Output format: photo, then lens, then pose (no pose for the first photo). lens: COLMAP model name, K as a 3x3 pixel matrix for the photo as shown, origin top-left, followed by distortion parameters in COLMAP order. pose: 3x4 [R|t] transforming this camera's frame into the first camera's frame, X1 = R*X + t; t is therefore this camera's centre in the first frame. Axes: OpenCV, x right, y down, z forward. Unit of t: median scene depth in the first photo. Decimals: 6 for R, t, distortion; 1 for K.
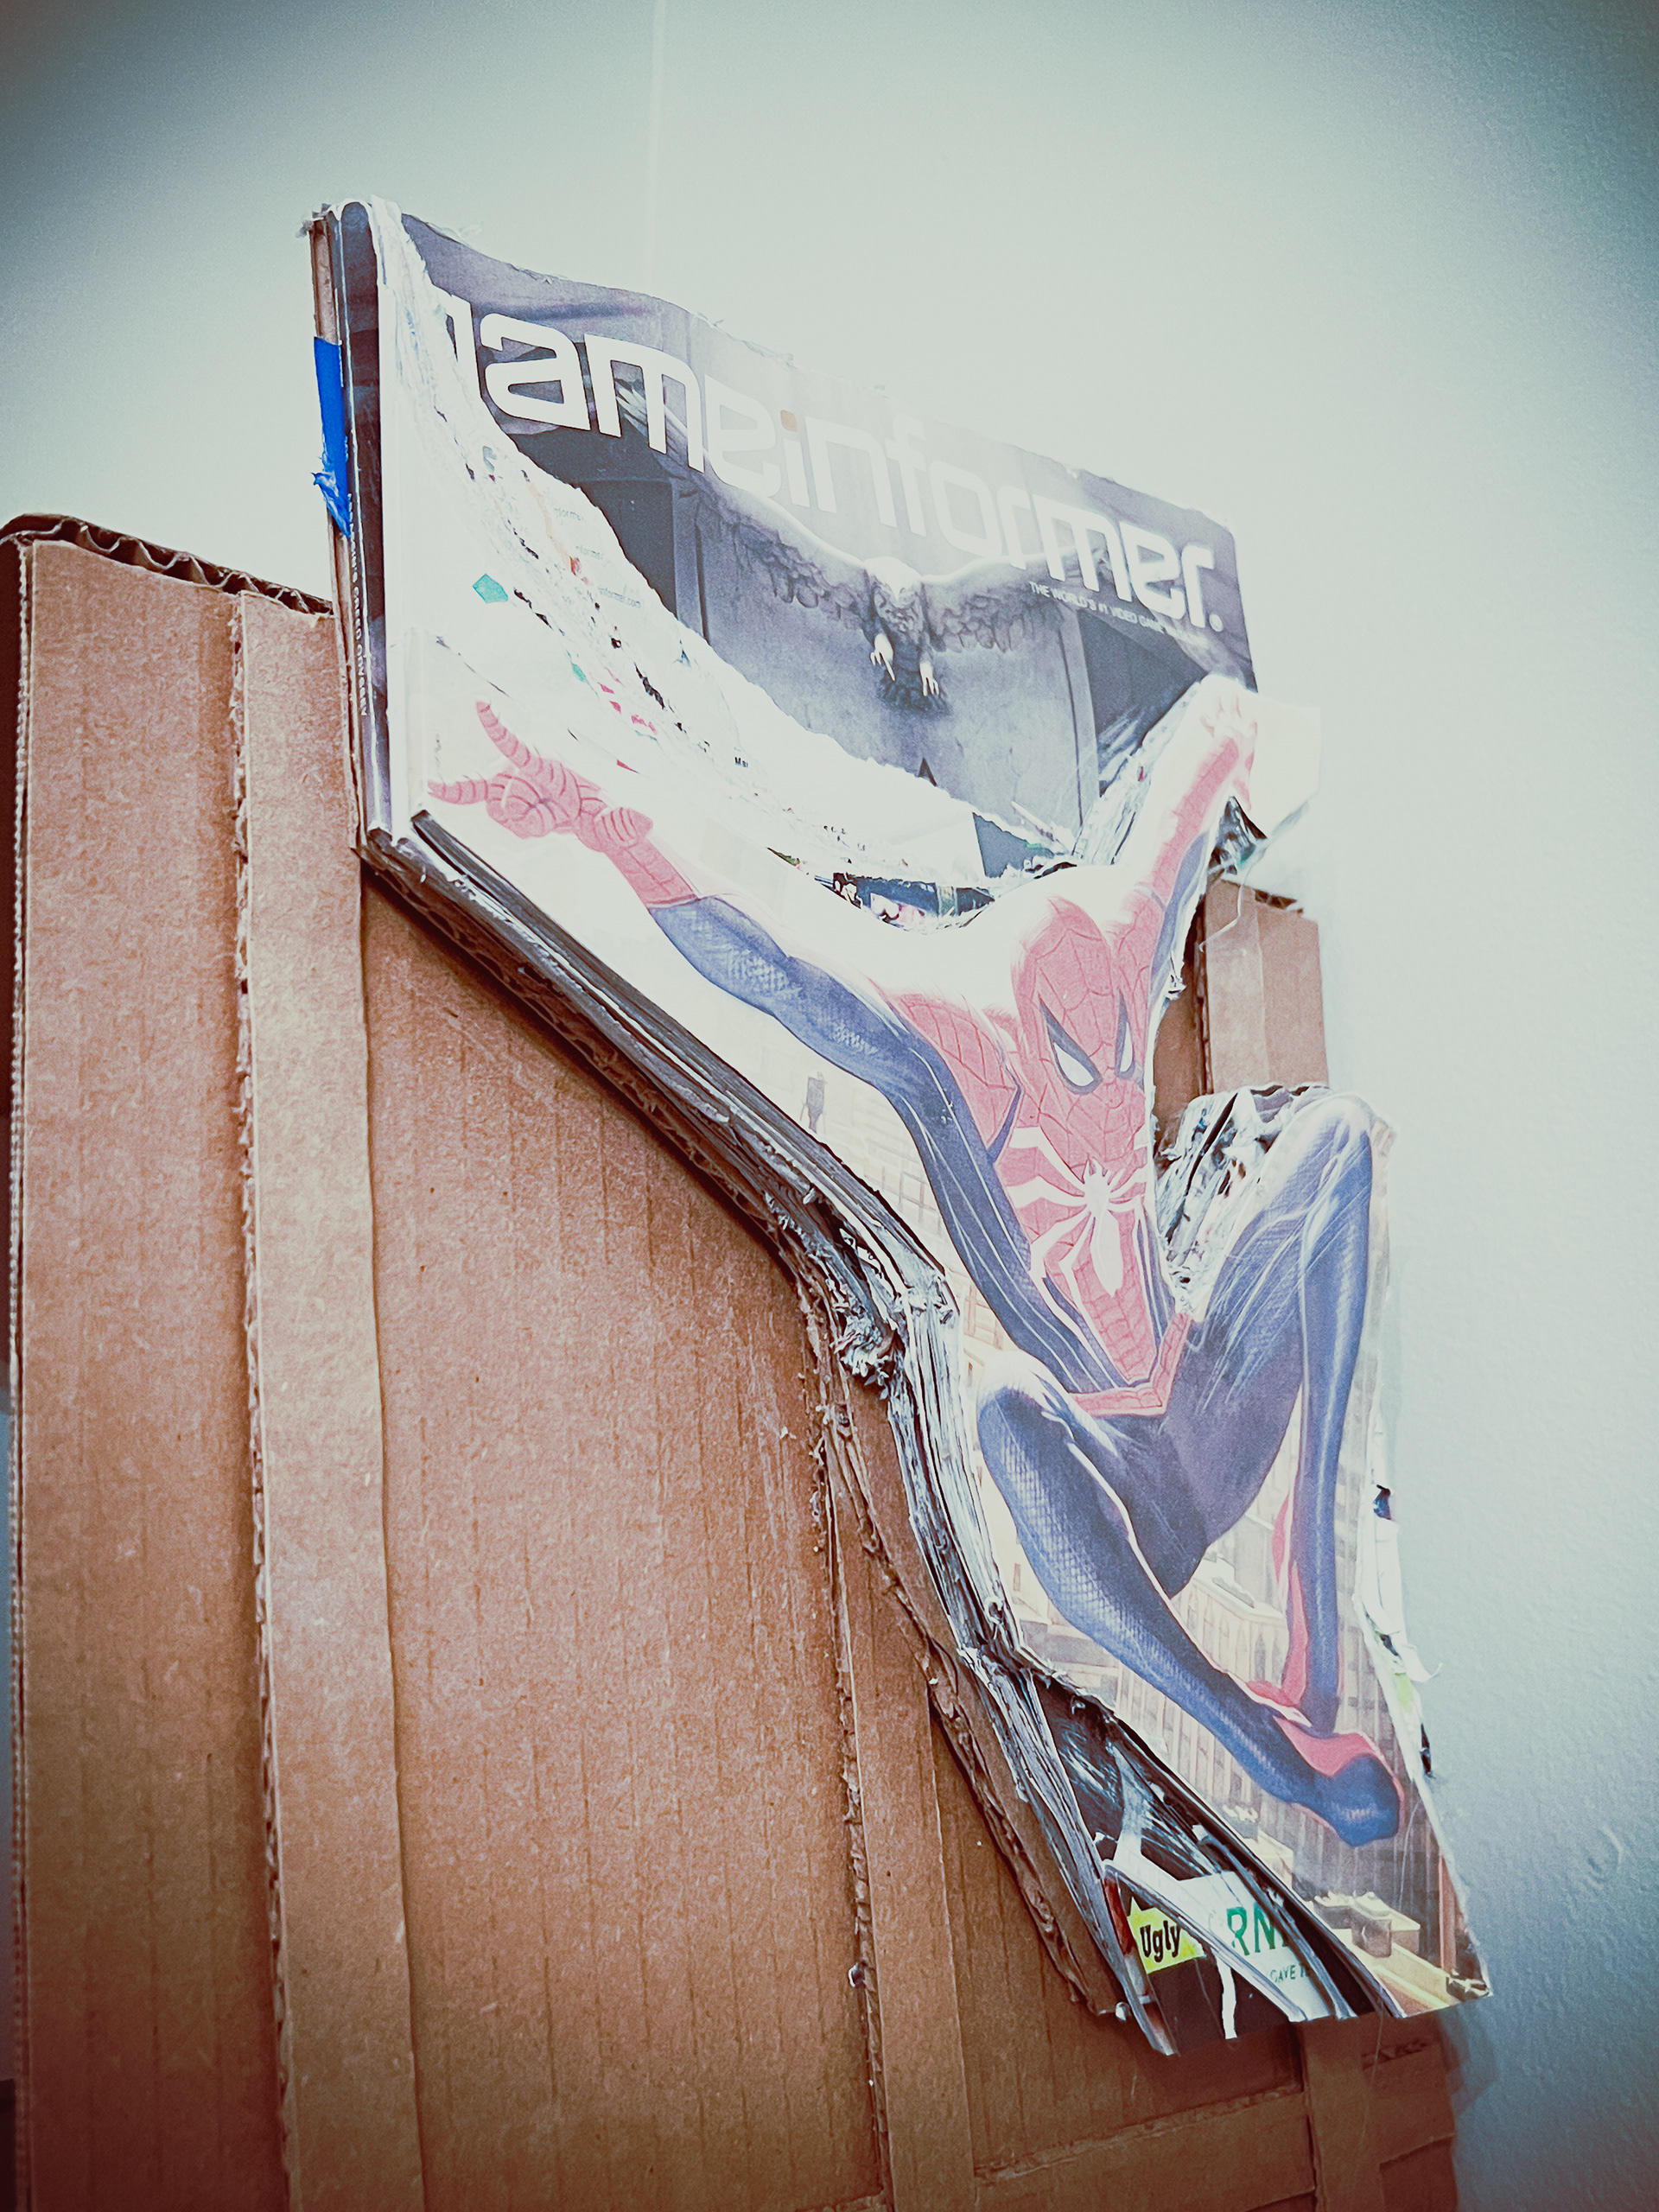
lens RADIAL K [[2453.0, 0, 831.9], [0, 2453.0, 1107.0], [0, 0, 1]] dist [-0.020921, 0.000000]
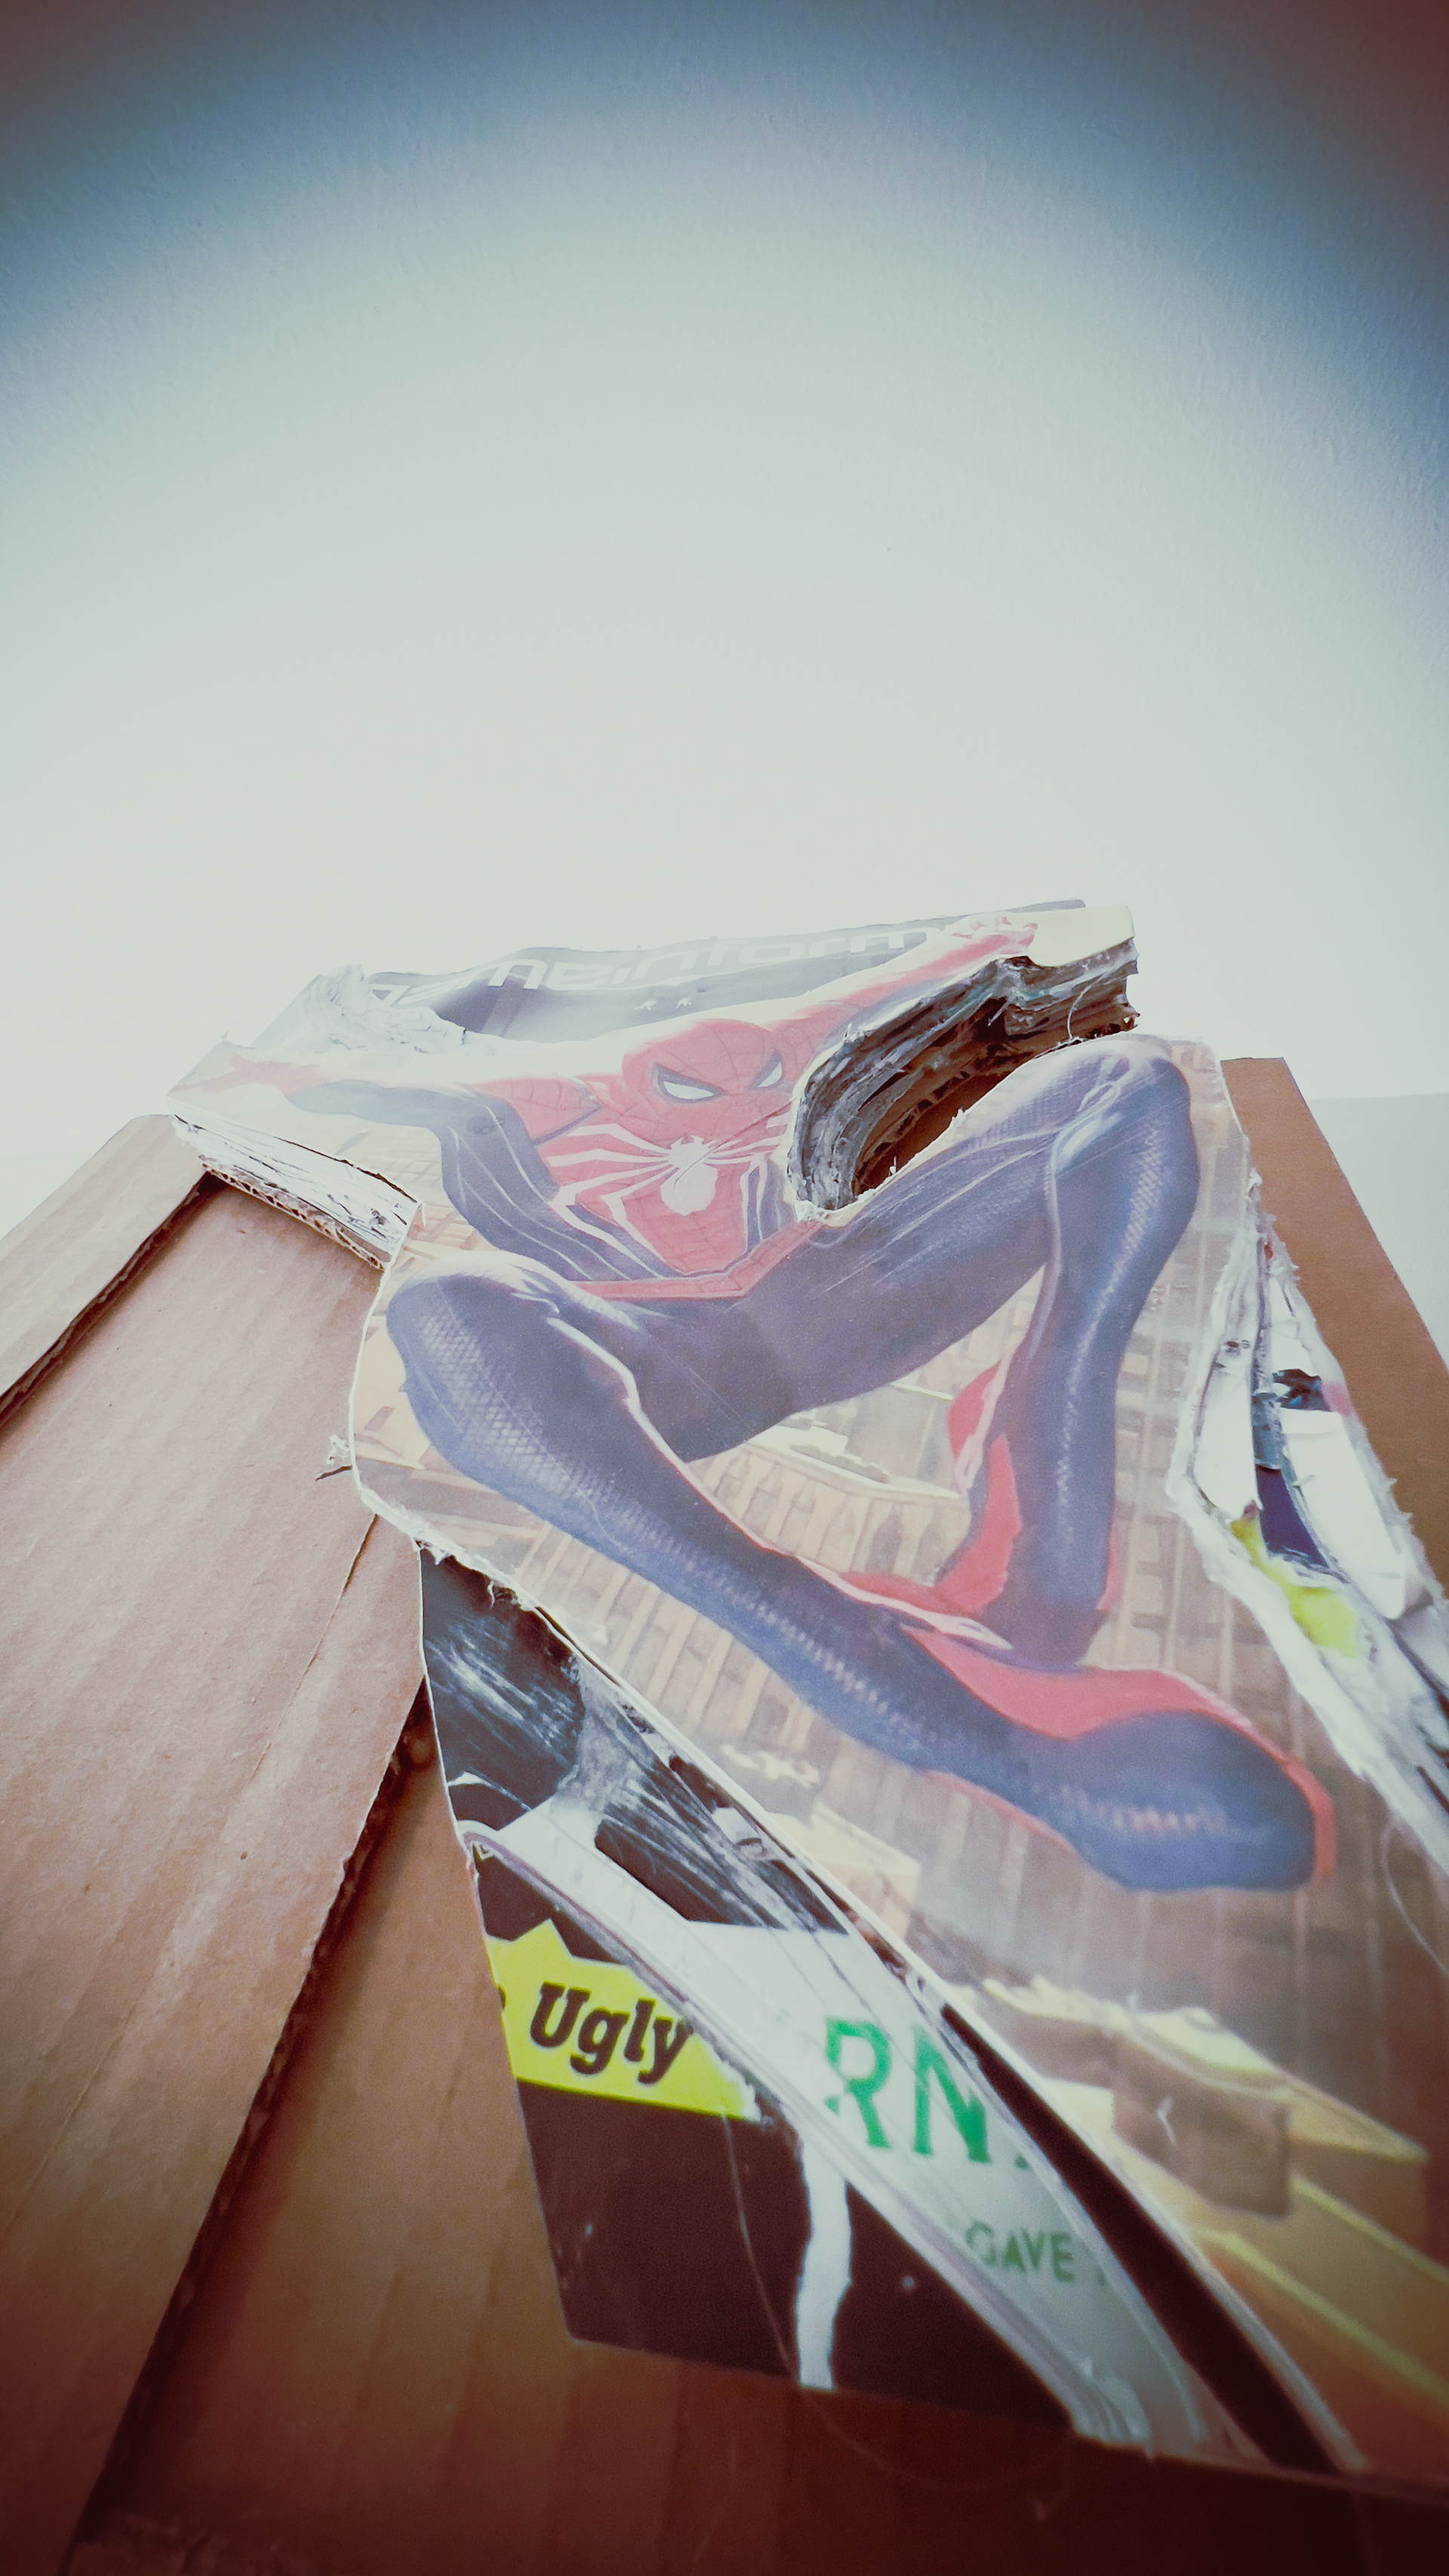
lens RADIAL K [[1061.0, 0, 723.9], [0, 1061.0, 1287.8], [0, 0, 1]] dist [0.002153, 0.000250]
pose [[0.603942, -0.510299, -0.612250, 0.354137], [-0.006397, 0.765037, -0.643954, 0.355437], [0.797003, 0.392827, 0.458773, 0.835982]]
